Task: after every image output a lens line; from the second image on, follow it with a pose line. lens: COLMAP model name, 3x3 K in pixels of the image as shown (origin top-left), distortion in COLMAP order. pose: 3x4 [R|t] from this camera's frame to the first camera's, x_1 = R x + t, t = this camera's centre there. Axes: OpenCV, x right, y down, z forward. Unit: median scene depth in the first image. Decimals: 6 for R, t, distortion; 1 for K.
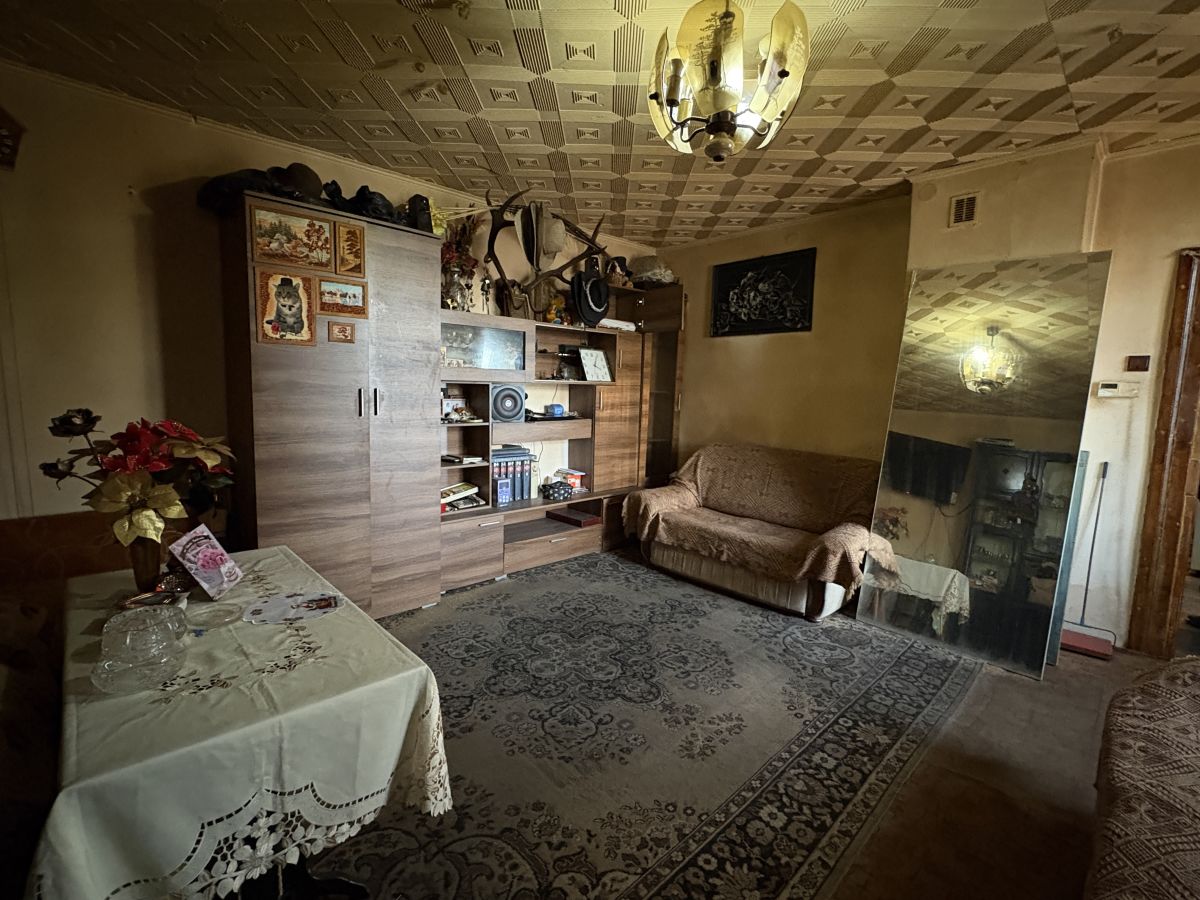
lens RADIAL K [[538.5, 0, 600.0], [0, 538.5, 450.0], [0, 0, 1]] dist [0.001463, 0.000251]
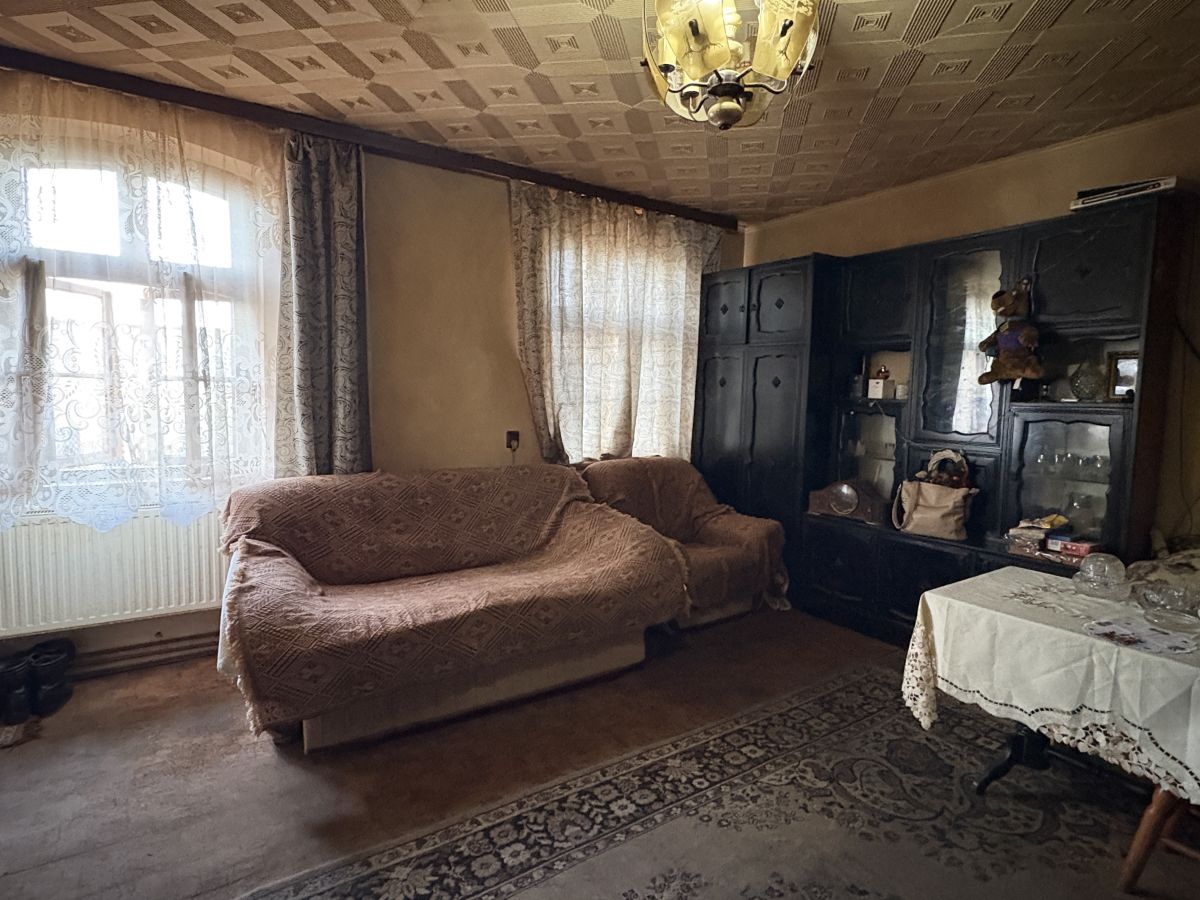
lens RADIAL K [[647.2, 0, 600.0], [0, 647.2, 450.0], [0, 0, 1]] dist [-0.000111, -0.000449]
pose [[-0.982294, -0.064518, 0.175884, 0.136379], [-0.026402, 0.977134, 0.210981, -0.169729], [-0.185474, 0.202601, -0.961536, 1.457729]]
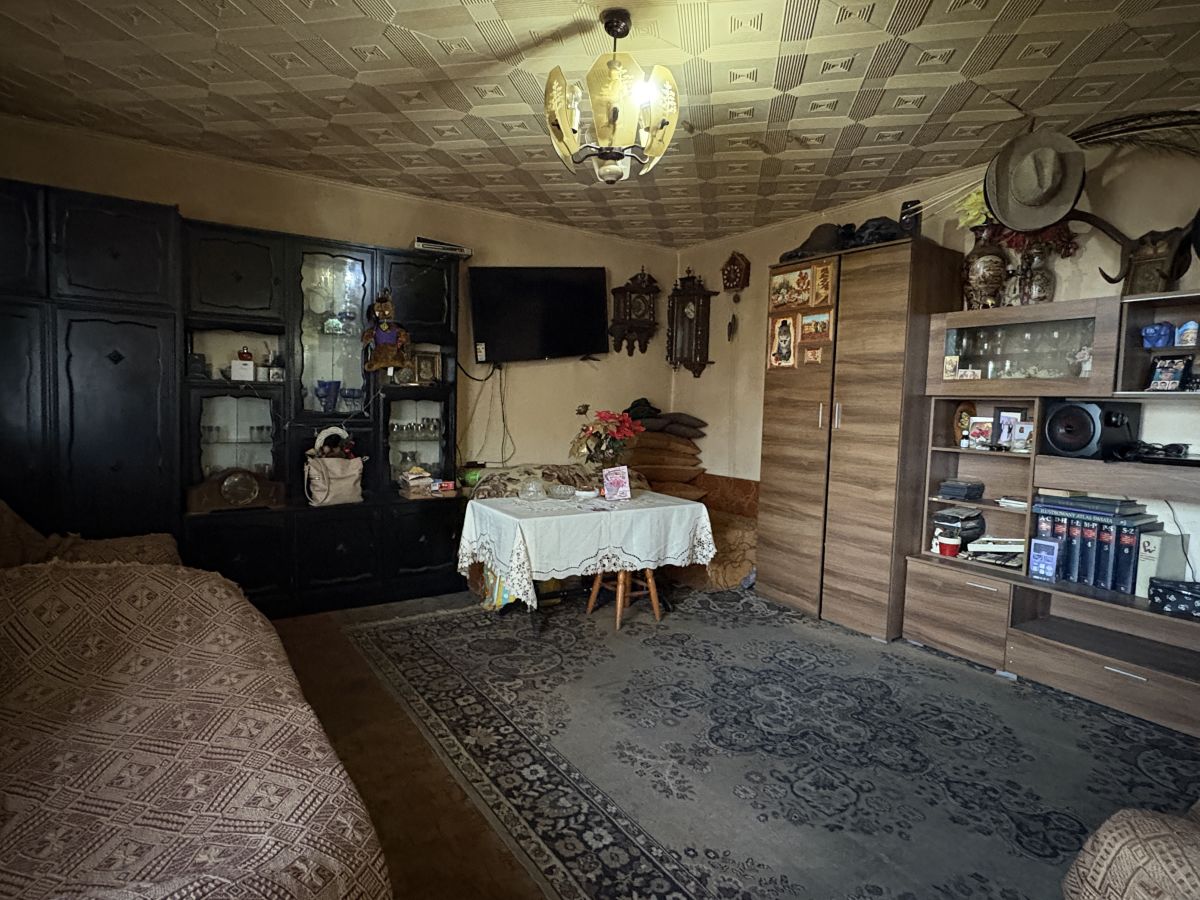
lens RADIAL K [[647.2, 0, 600.0], [0, 647.2, 450.0], [0, 0, 1]] dist [-0.000111, -0.000449]
pose [[-0.171444, 0.042688, -0.984269, 1.098725], [-0.148005, 0.986607, 0.068570, -0.045858], [0.974013, 0.157433, -0.162830, 0.880751]]
